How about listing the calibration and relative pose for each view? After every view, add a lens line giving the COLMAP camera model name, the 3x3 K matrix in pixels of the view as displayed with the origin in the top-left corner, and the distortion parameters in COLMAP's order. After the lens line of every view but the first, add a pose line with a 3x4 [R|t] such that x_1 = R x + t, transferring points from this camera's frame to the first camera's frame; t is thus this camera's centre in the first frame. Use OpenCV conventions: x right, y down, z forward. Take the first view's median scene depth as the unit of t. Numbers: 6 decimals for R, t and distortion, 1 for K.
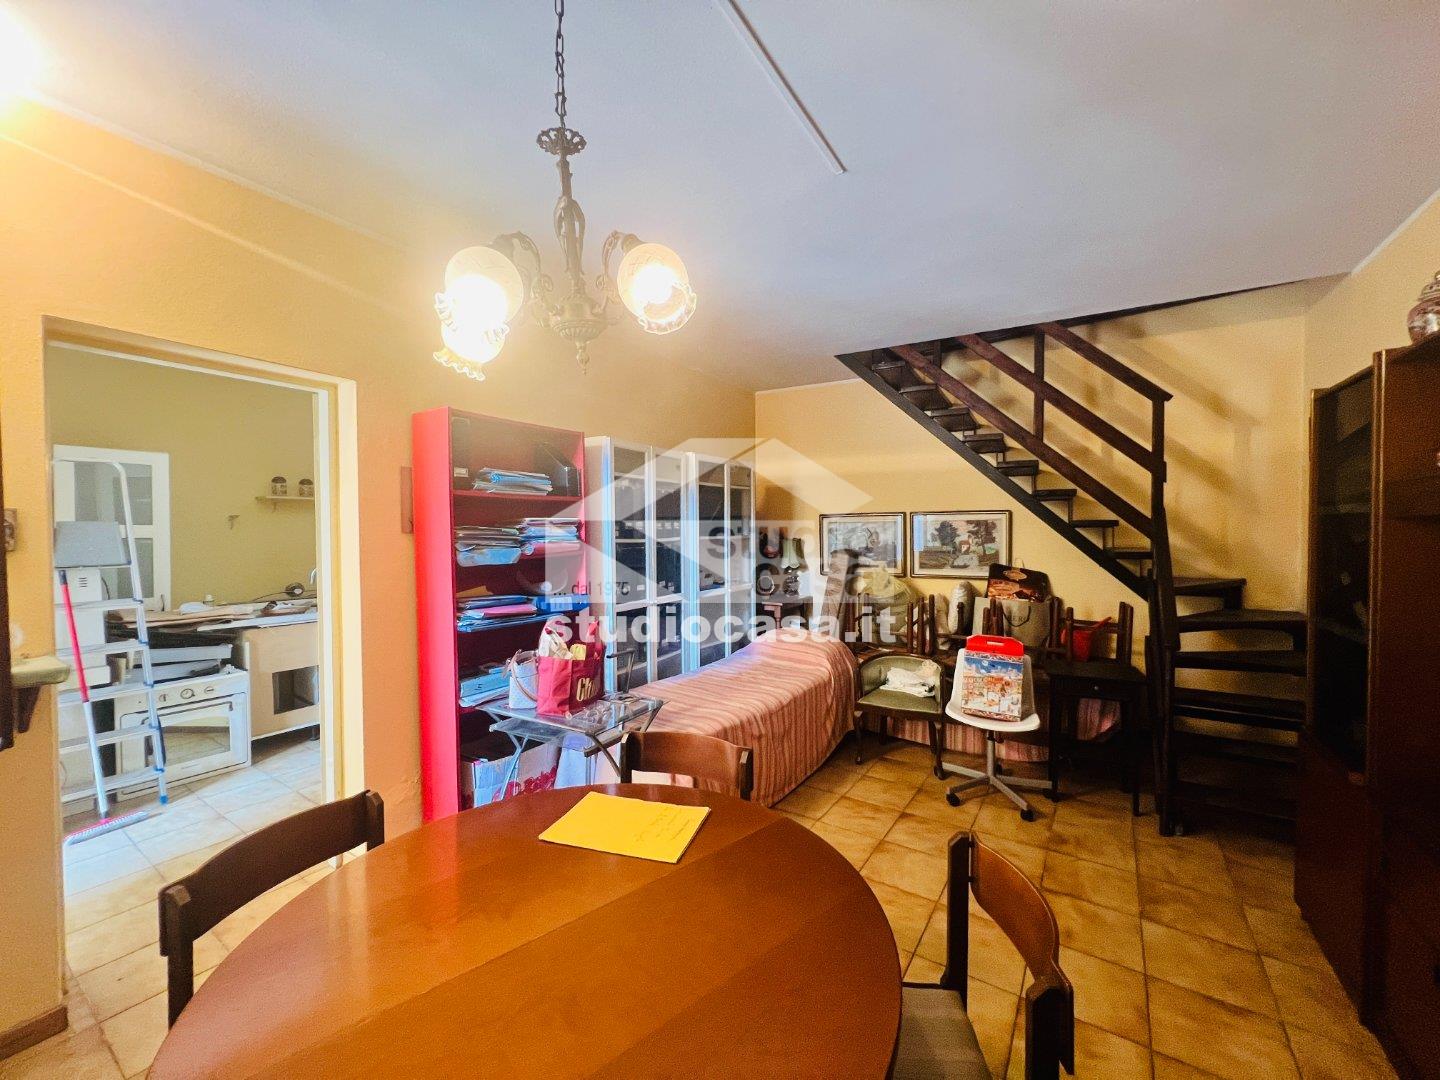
lens RADIAL K [[577.6, 0, 718.0], [0, 577.6, 541.2], [0, 0, 1]] dist [0.000148, 0.000477]
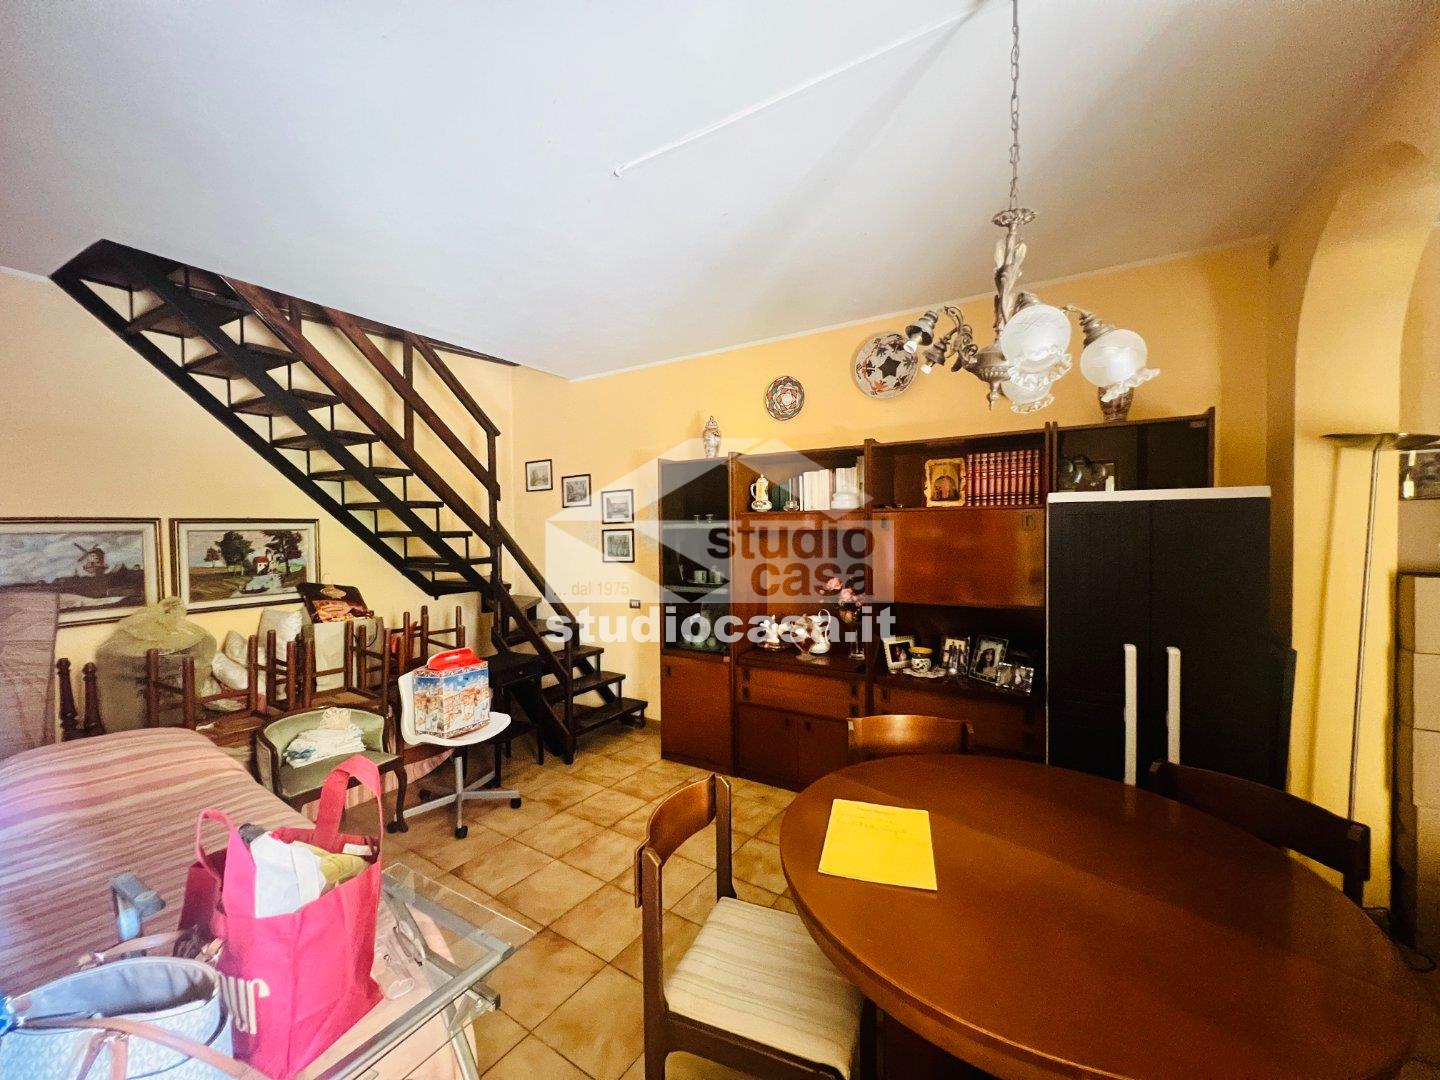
lens RADIAL K [[577.6, 0, 718.0], [0, 577.6, 541.2], [0, 0, 1]] dist [0.000148, 0.000477]
pose [[0.010266, -0.019597, 0.999755, -0.366194], [0.034753, 0.999211, 0.019229, -0.016864], [-0.999343, 0.034547, 0.010939, 0.402148]]
